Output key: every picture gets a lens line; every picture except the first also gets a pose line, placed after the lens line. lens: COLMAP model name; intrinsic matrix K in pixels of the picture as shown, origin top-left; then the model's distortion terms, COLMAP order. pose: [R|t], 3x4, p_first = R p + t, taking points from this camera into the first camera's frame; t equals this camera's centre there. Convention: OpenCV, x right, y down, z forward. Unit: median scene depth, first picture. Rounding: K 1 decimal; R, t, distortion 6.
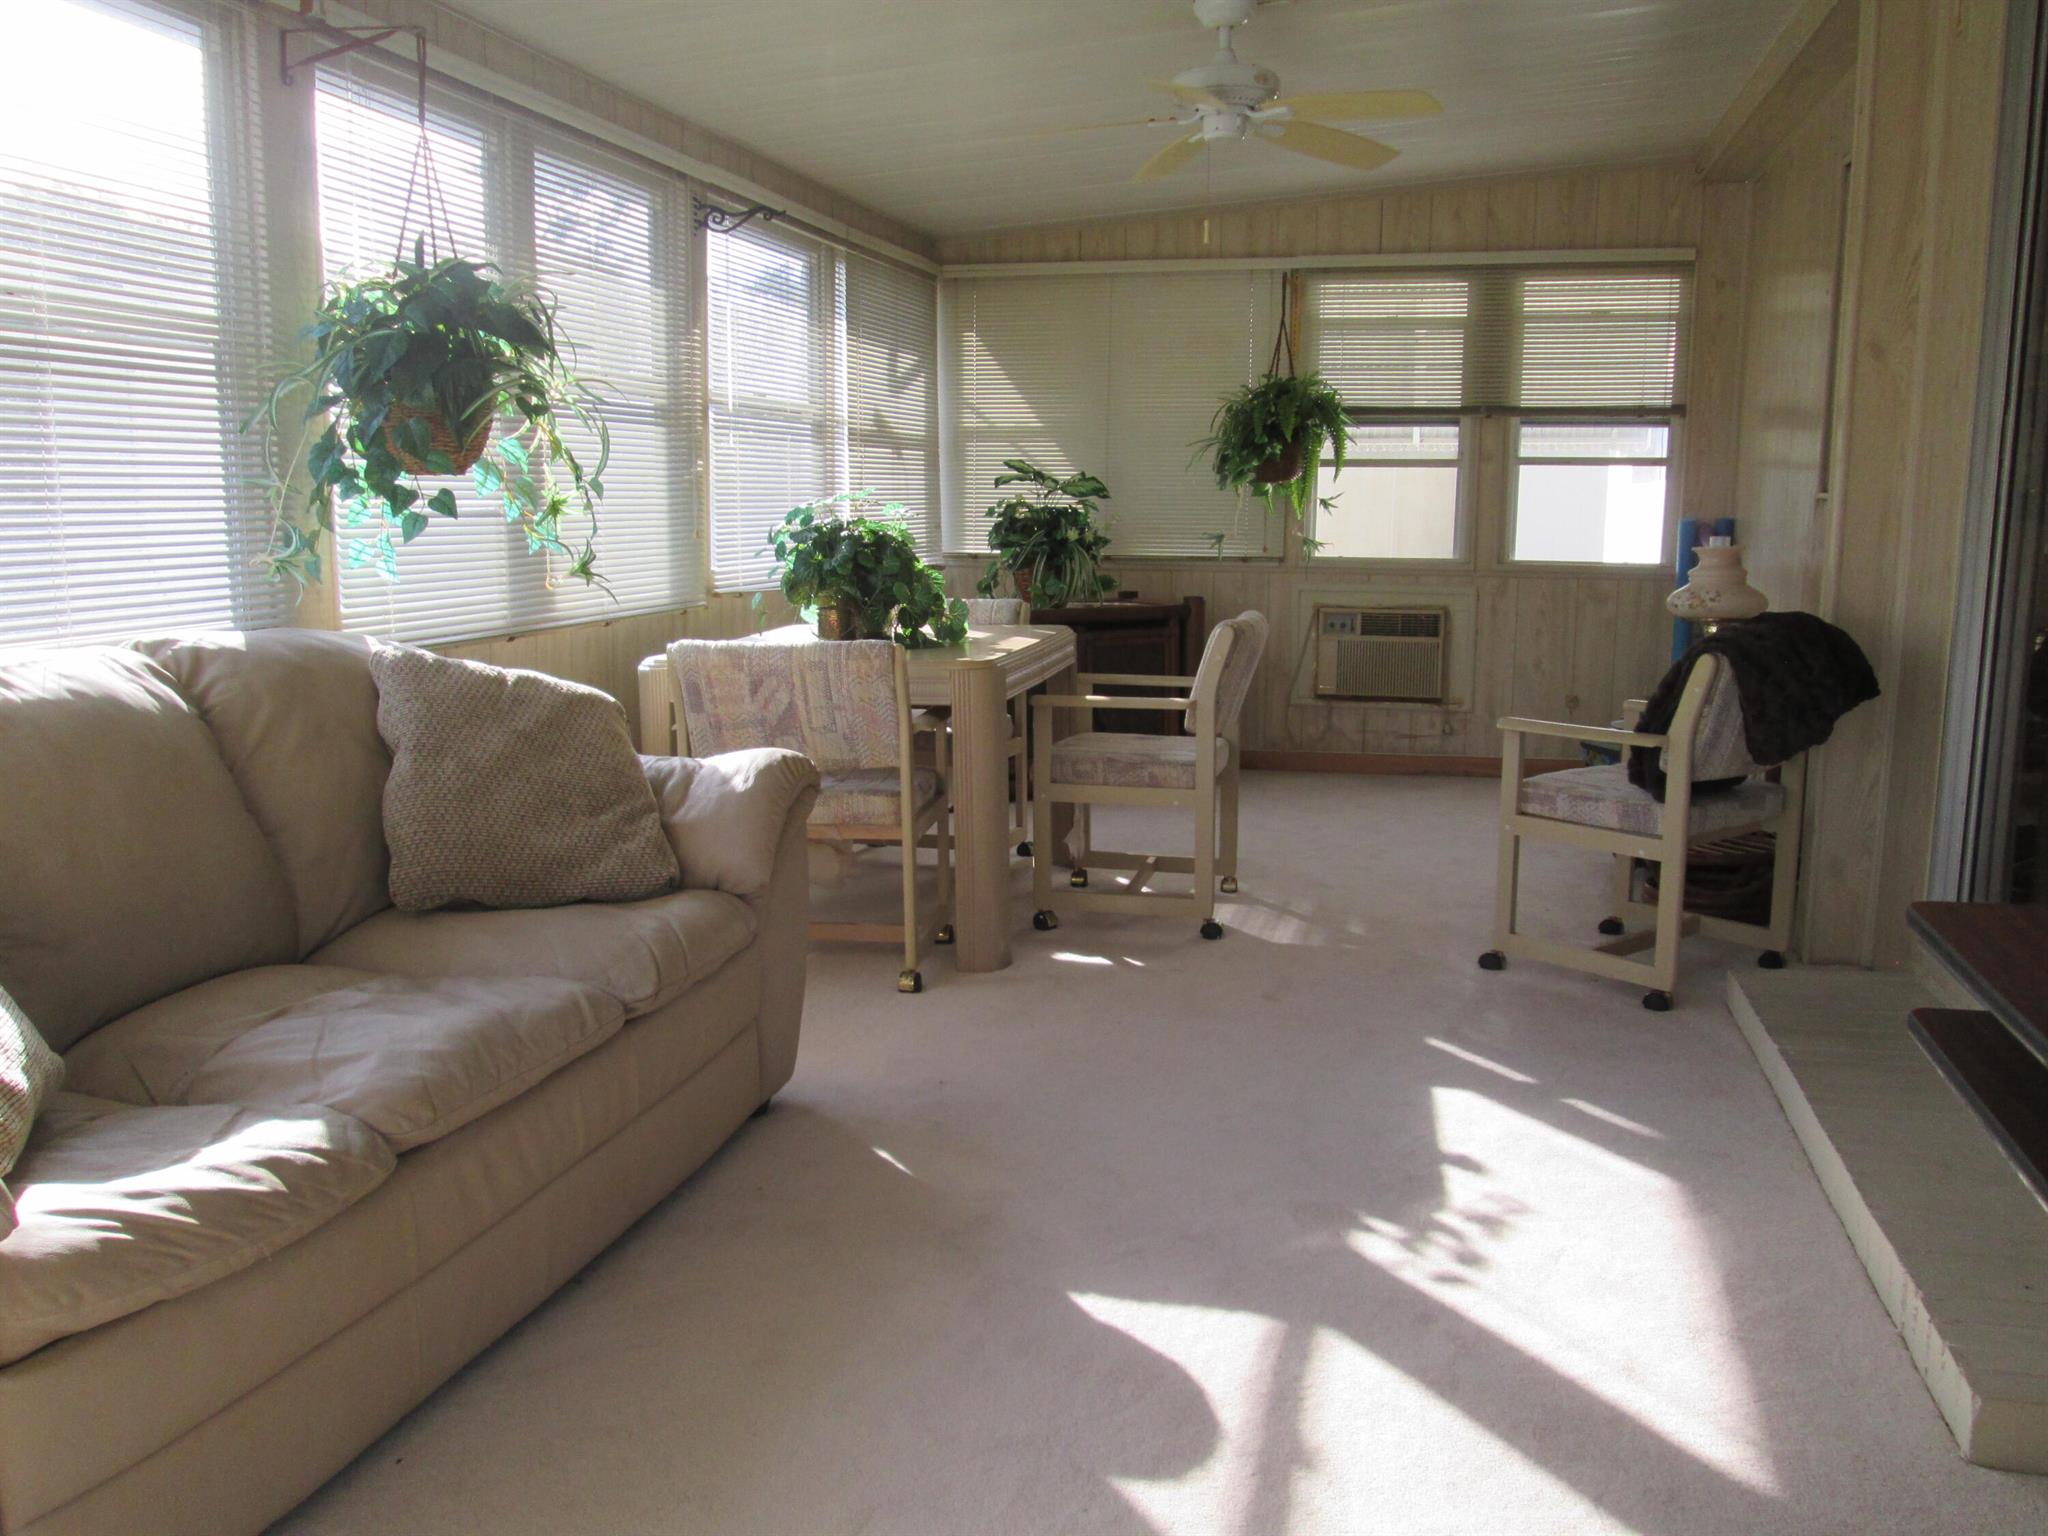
lens RADIAL K [[1688.2, 0, 1024.0], [0, 1688.2, 768.0], [0, 0, 1]] dist [-0.053472, 0.018804]
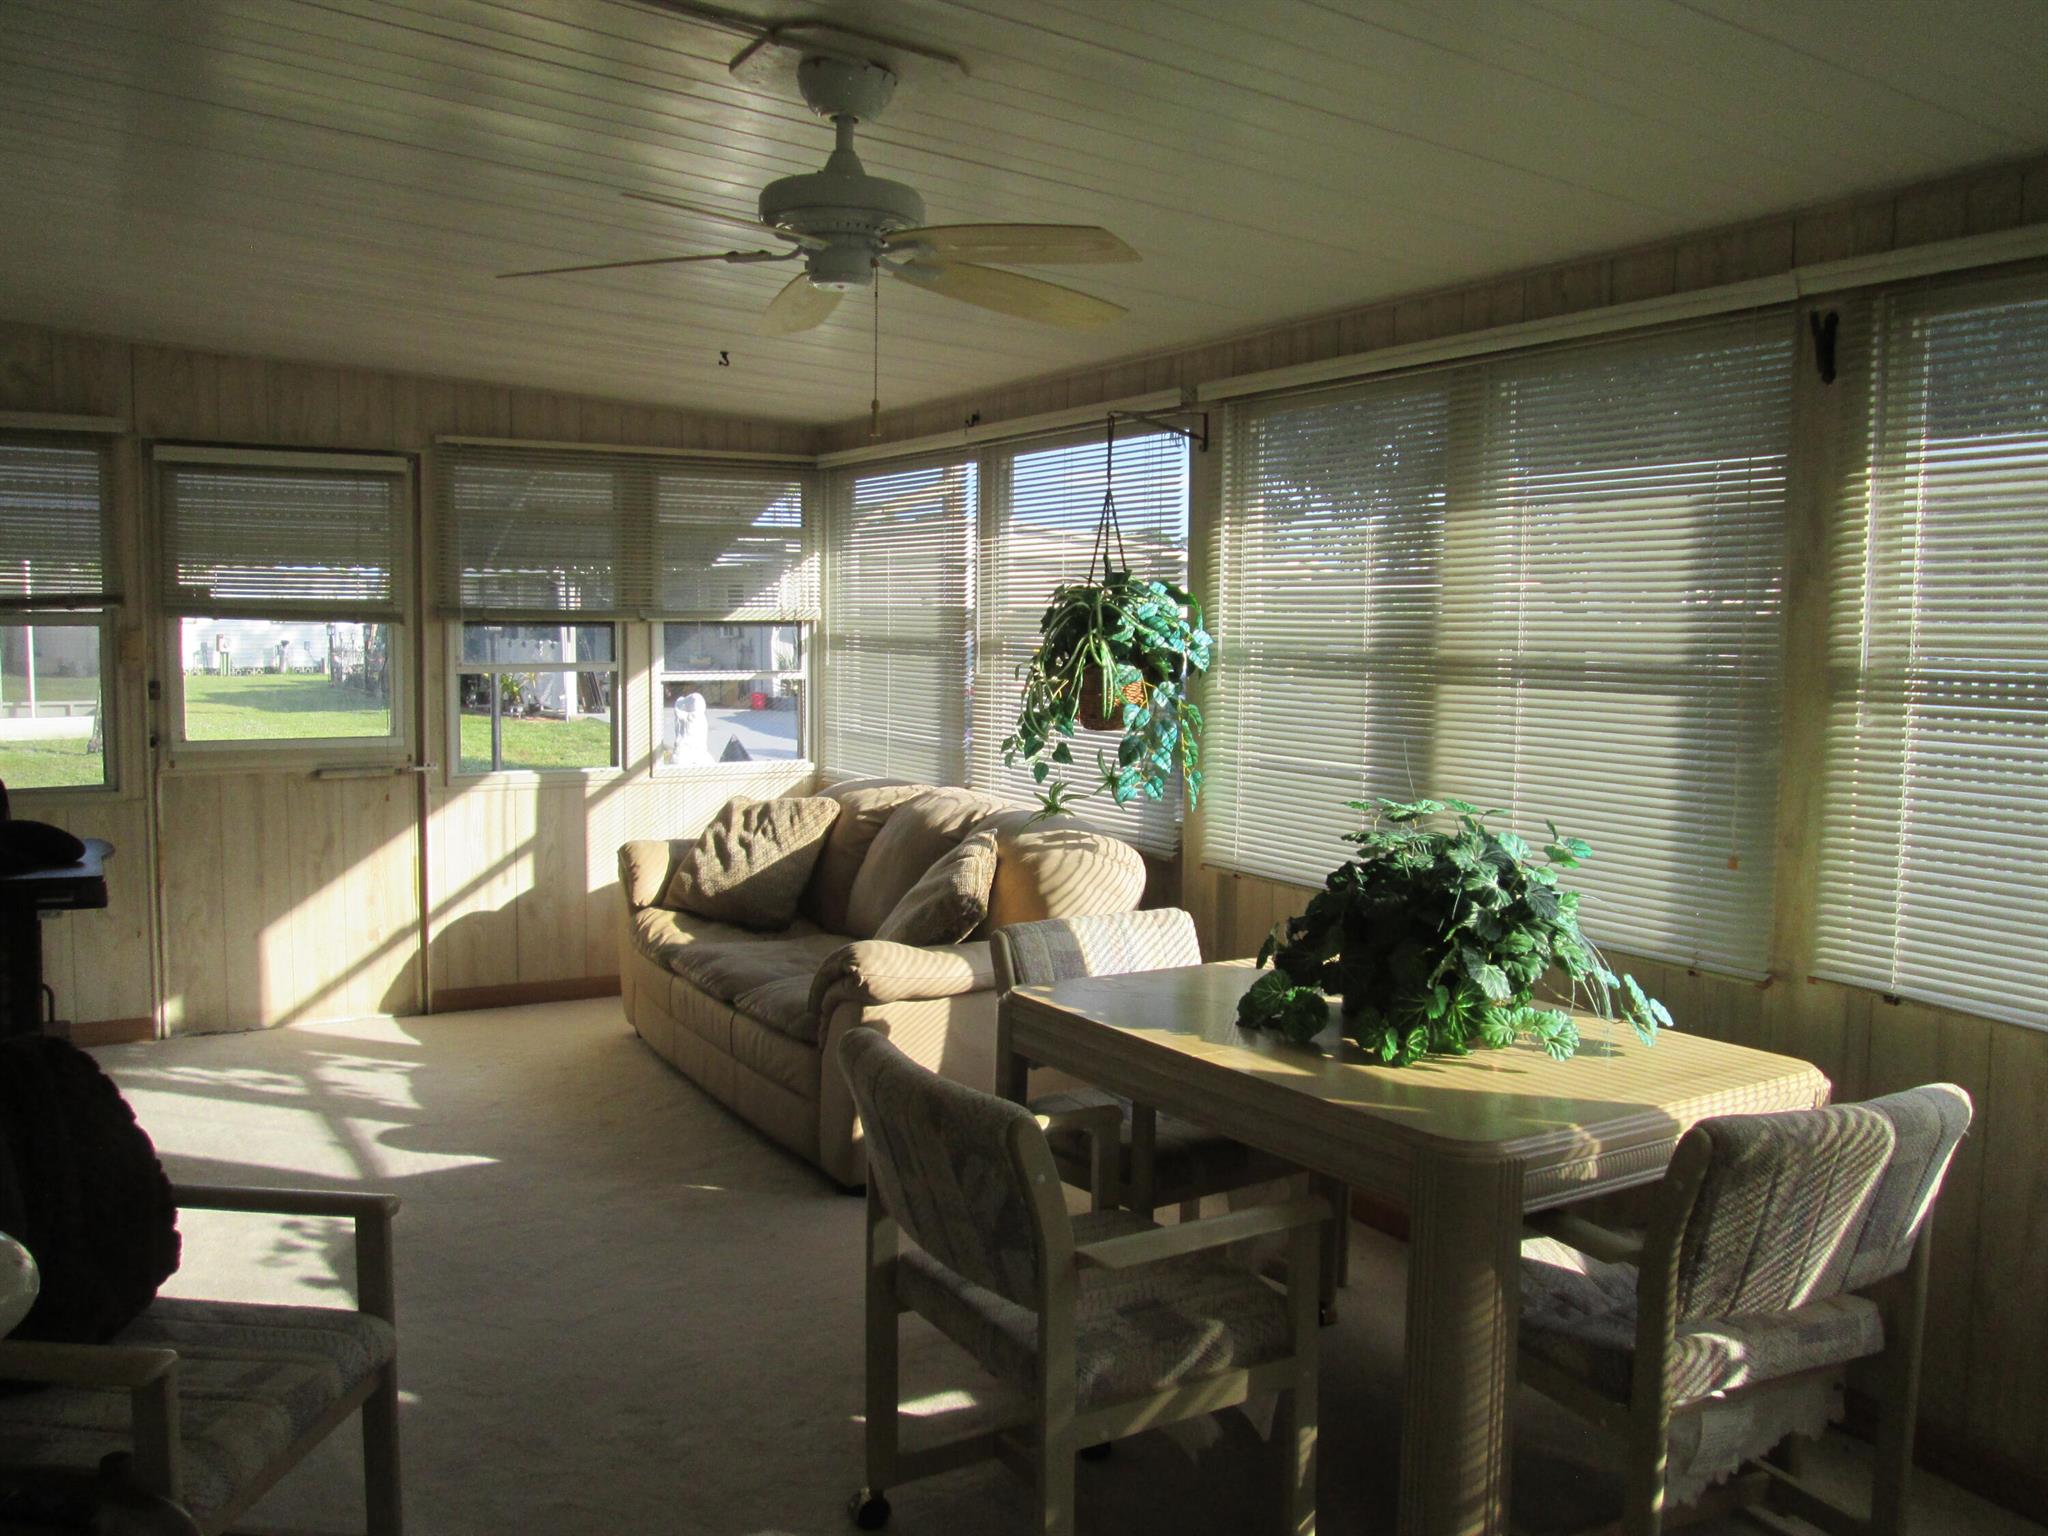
lens RADIAL K [[1688.2, 0, 1024.0], [0, 1688.2, 768.0], [0, 0, 1]] dist [-0.053472, 0.018804]
pose [[-0.709431, 0.039690, -0.703656, 0.823616], [-0.126803, 0.974932, 0.182835, -0.482042], [0.693274, 0.218934, -0.686614, 2.341216]]
